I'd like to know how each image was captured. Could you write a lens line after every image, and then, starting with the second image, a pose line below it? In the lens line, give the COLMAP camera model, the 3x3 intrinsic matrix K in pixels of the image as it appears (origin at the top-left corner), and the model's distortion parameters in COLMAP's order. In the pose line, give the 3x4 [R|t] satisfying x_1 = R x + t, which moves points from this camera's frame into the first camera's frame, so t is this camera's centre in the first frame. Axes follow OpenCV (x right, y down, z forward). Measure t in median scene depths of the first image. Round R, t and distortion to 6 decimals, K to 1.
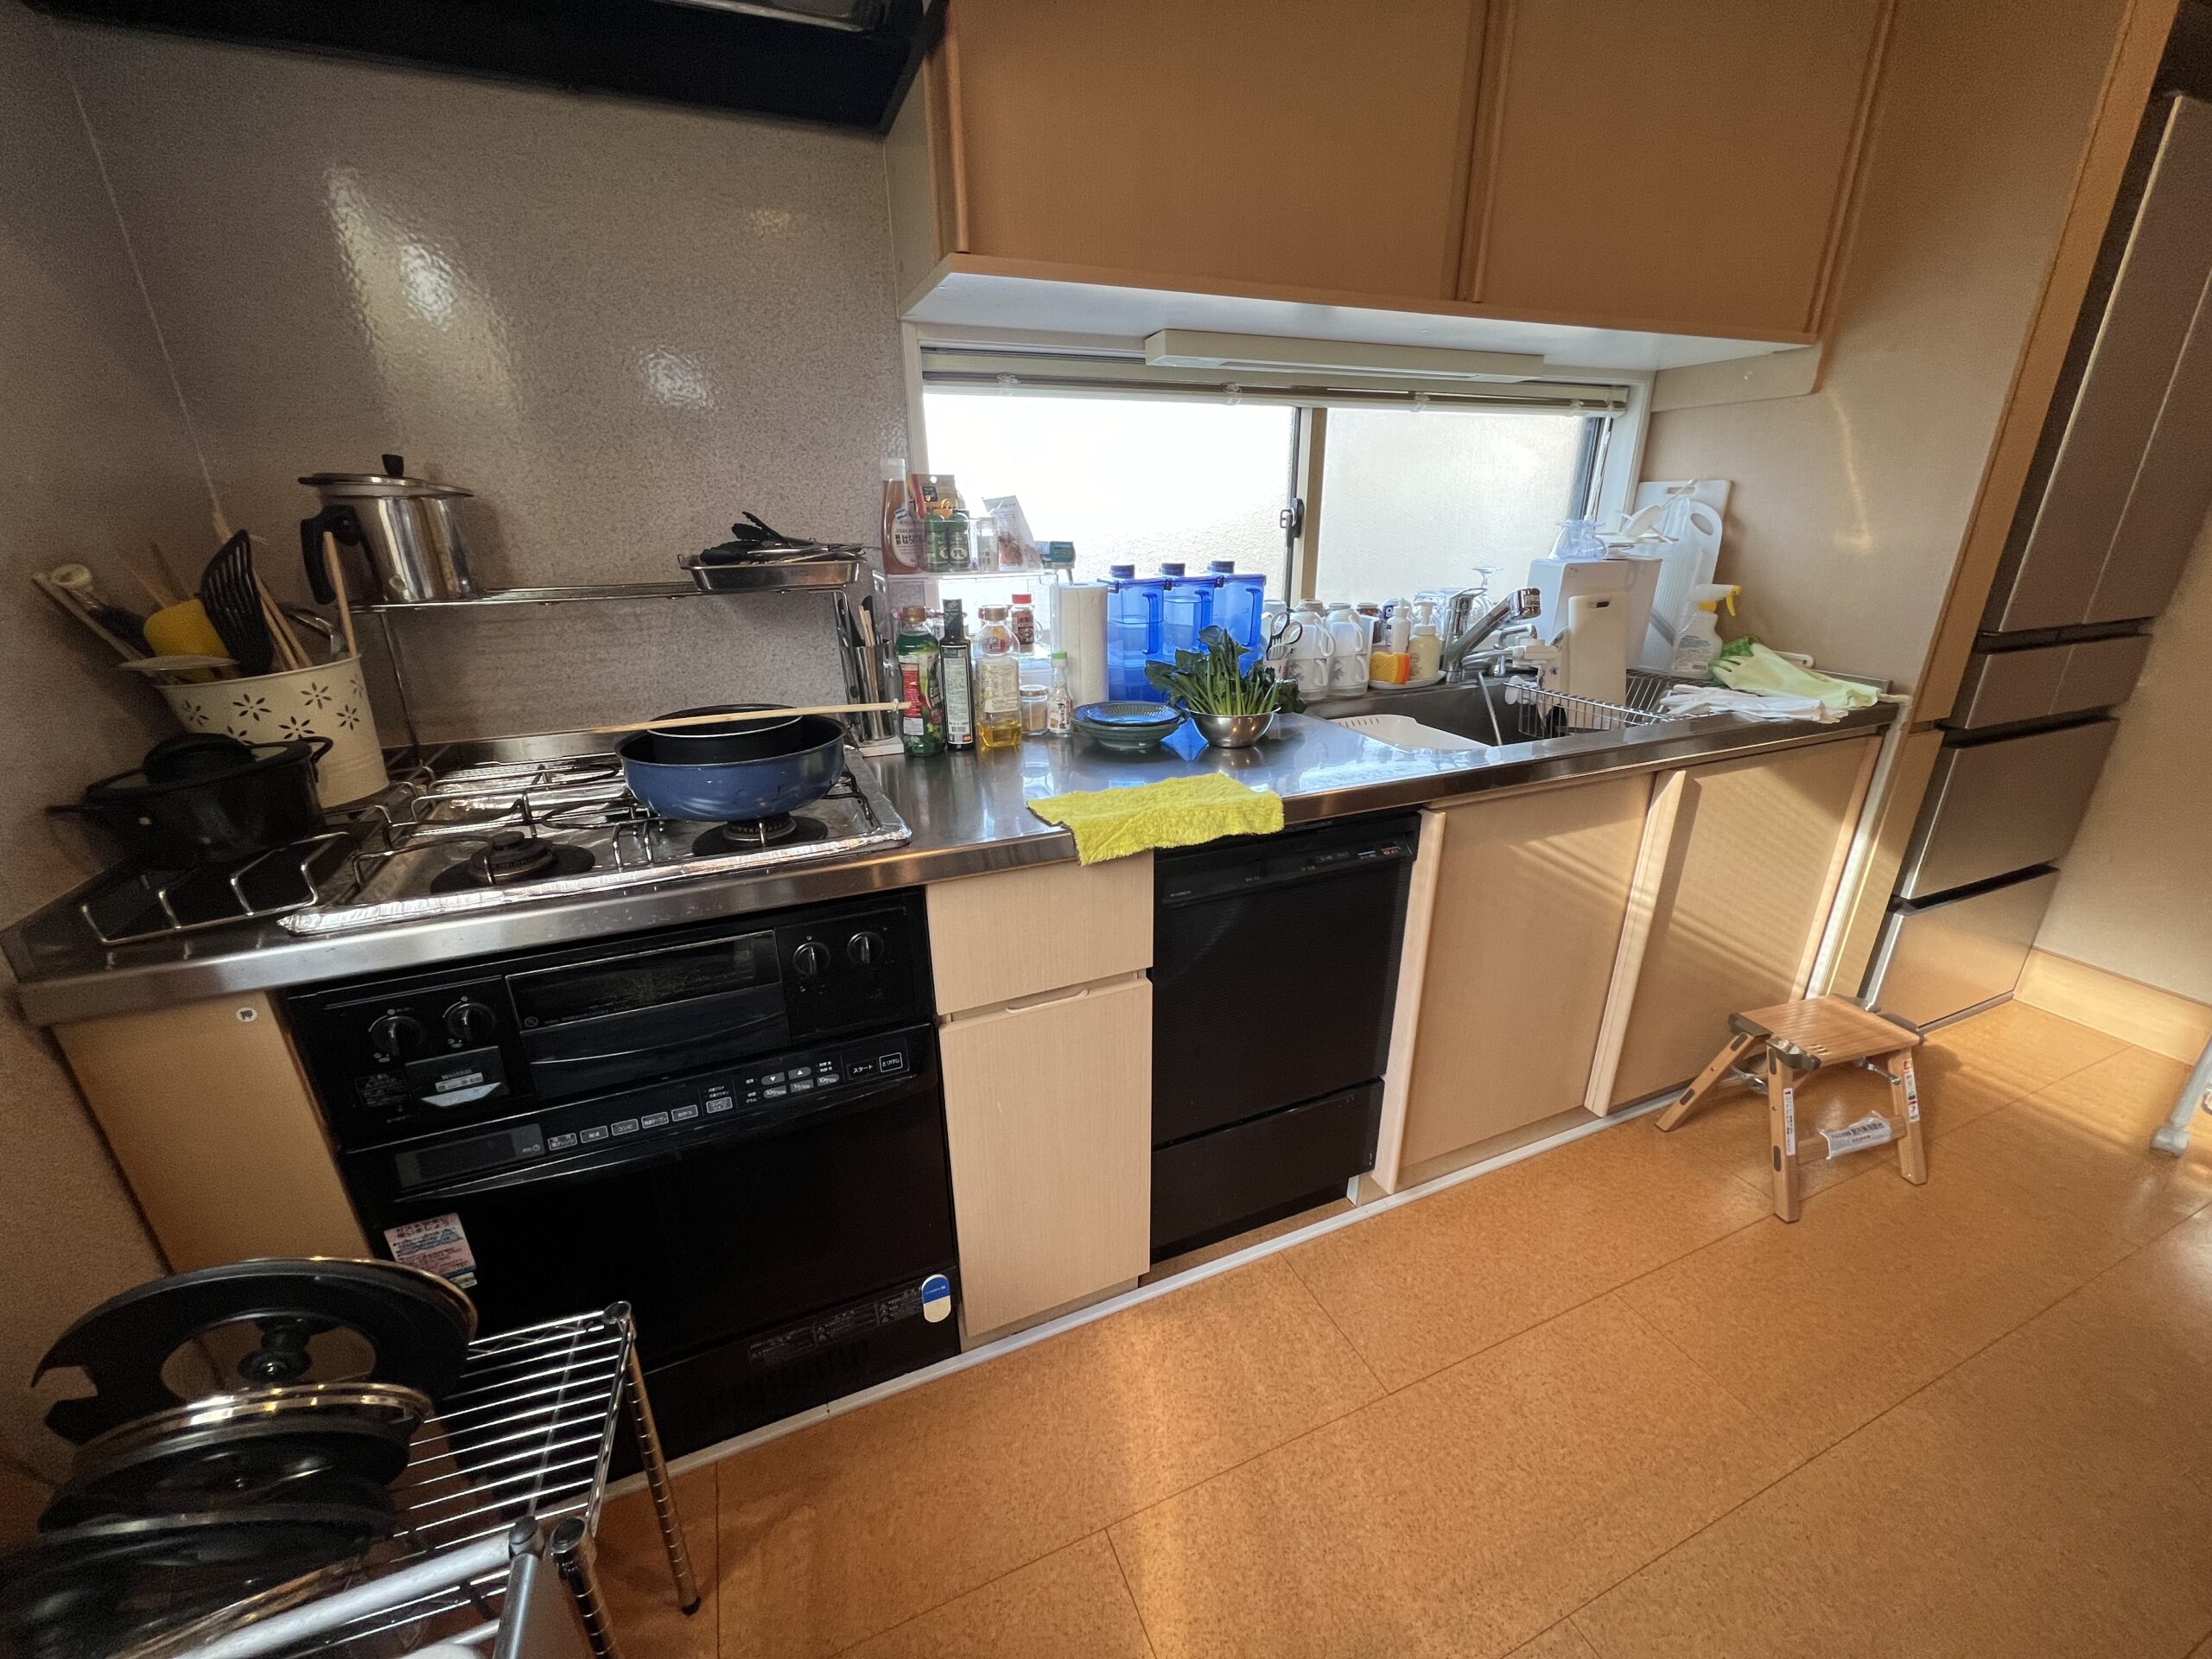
lens RADIAL K [[872.3, 0, 1106.0], [0, 872.3, 829.5], [0, 0, 1]] dist [-0.001379, -0.000078]
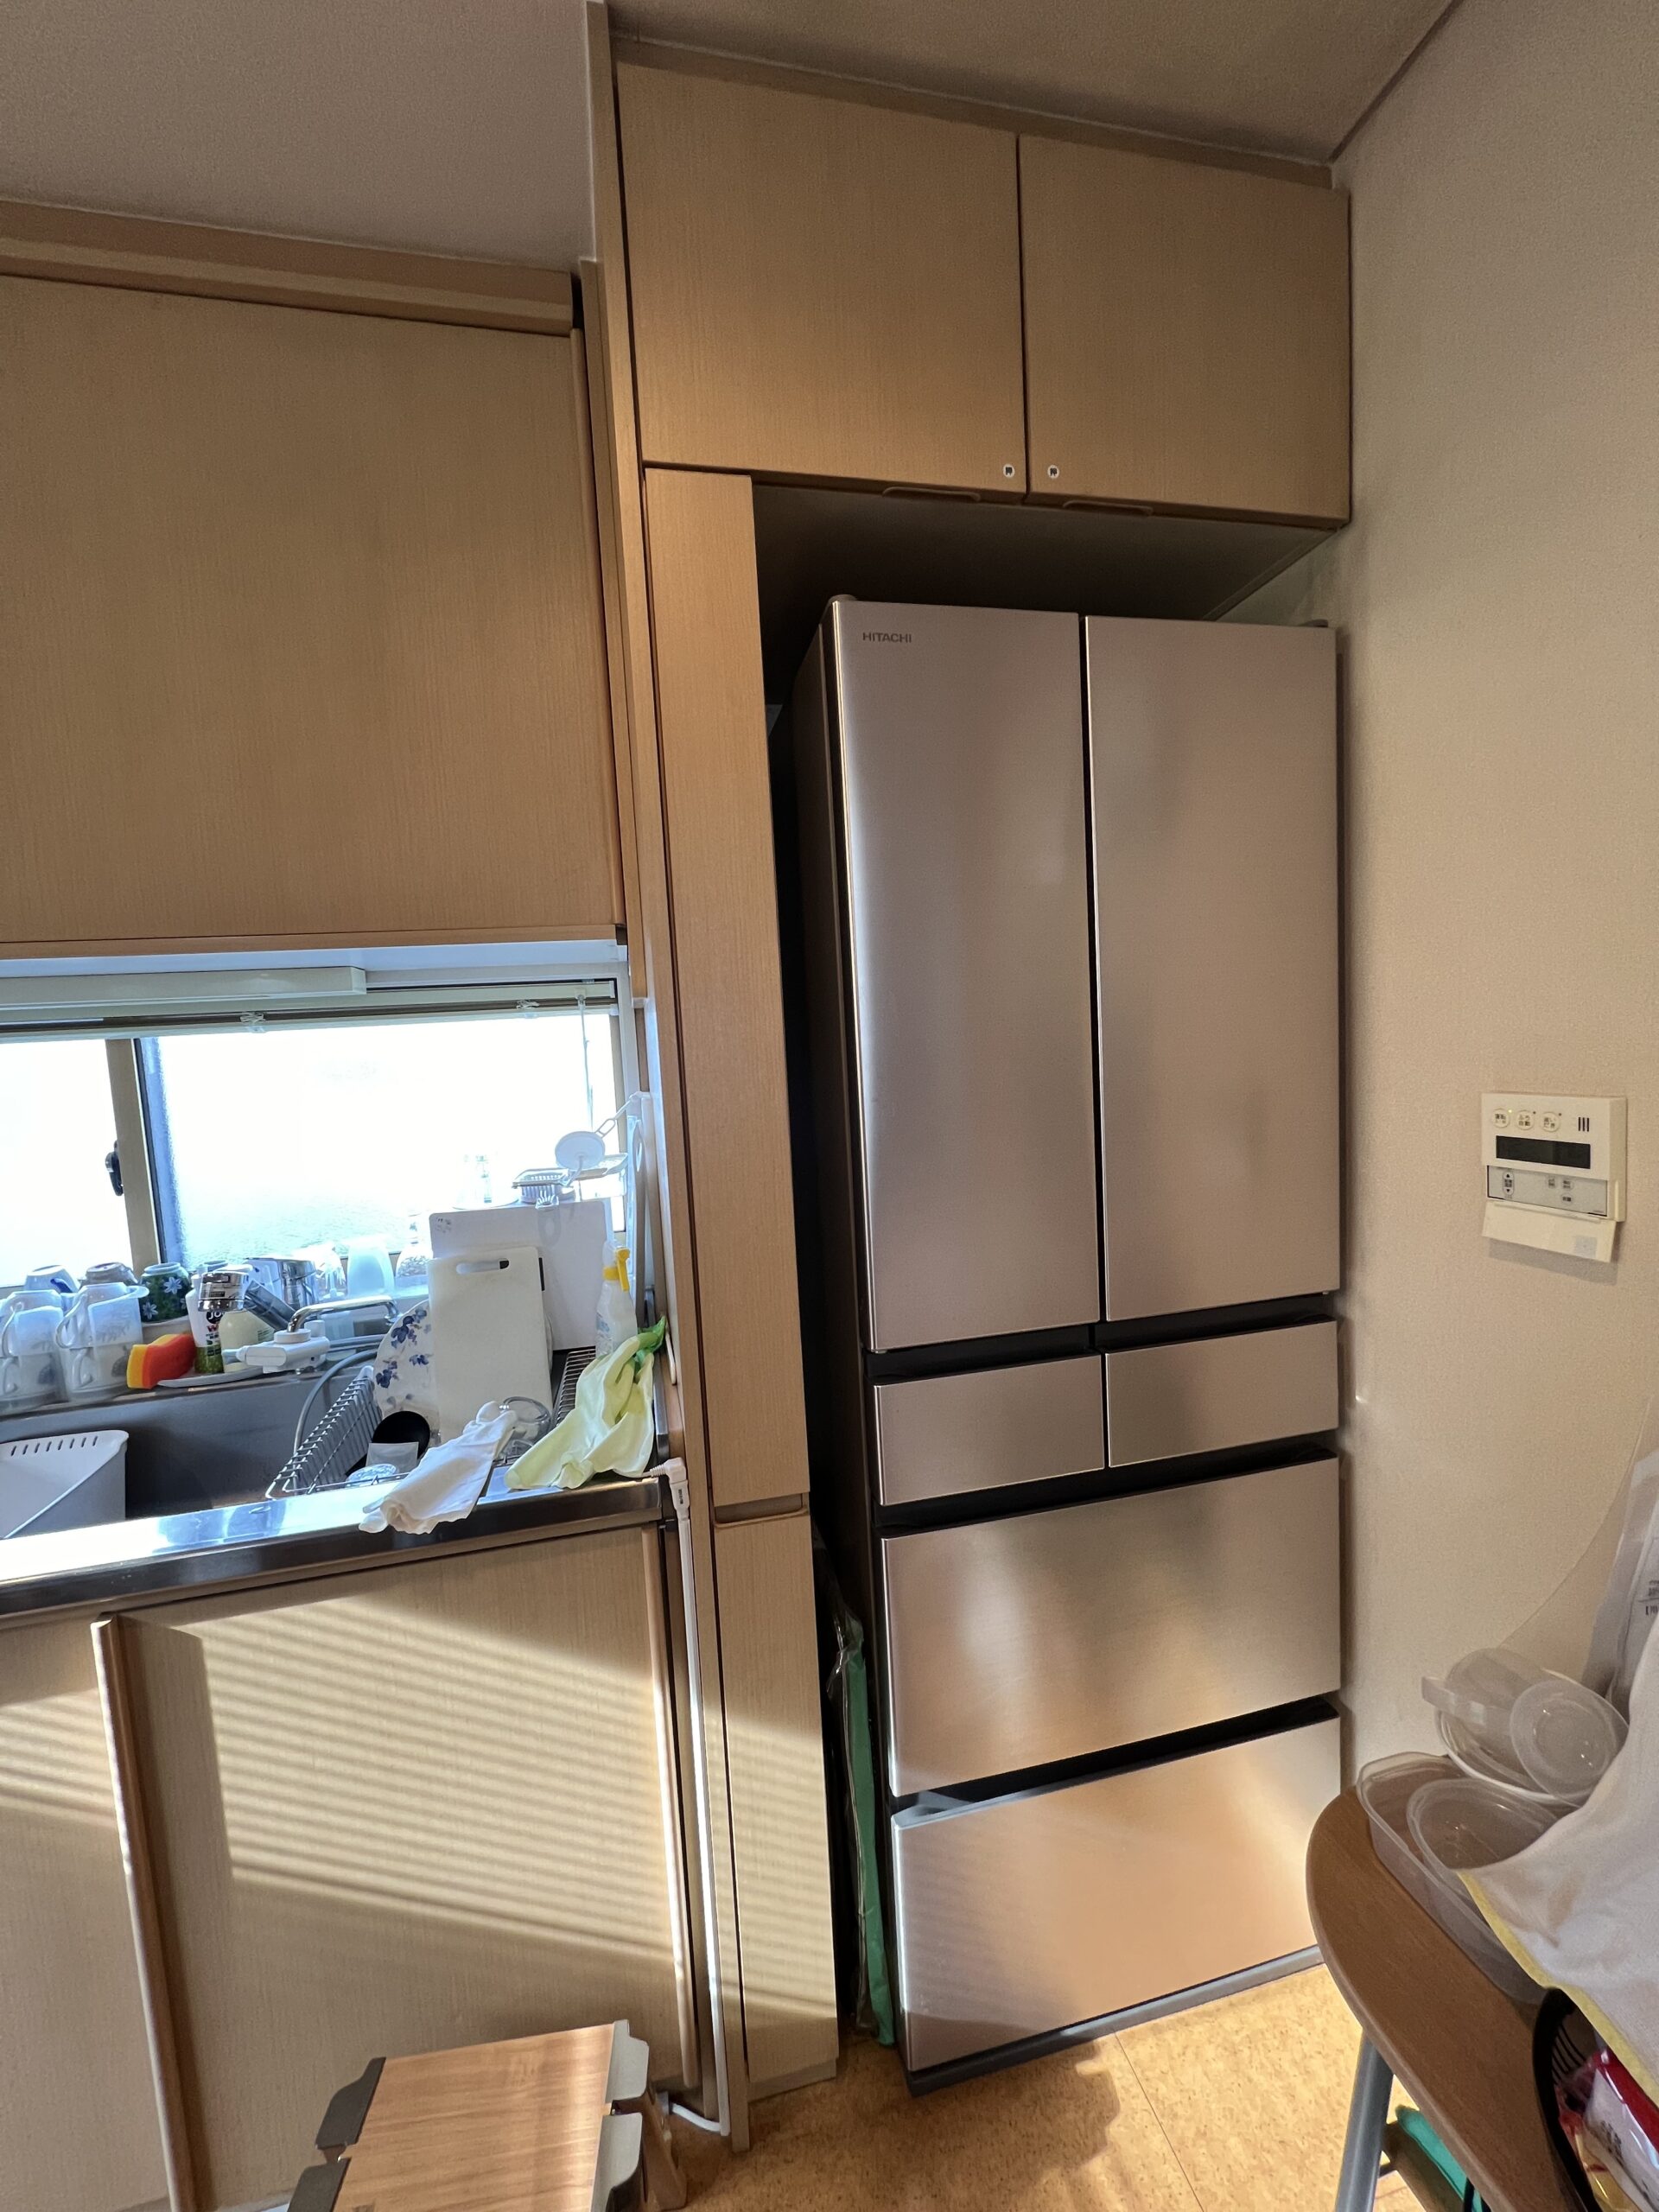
lens RADIAL K [[872.3, 0, 829.5], [0, 872.3, 1106.0], [0, 0, 1]] dist [-0.001379, -0.000078]
pose [[0.981760, -0.027625, -0.188109, 1.054474], [-0.021212, 0.967297, -0.252760, -0.225121], [0.188939, 0.252139, 0.949067, 0.352760]]
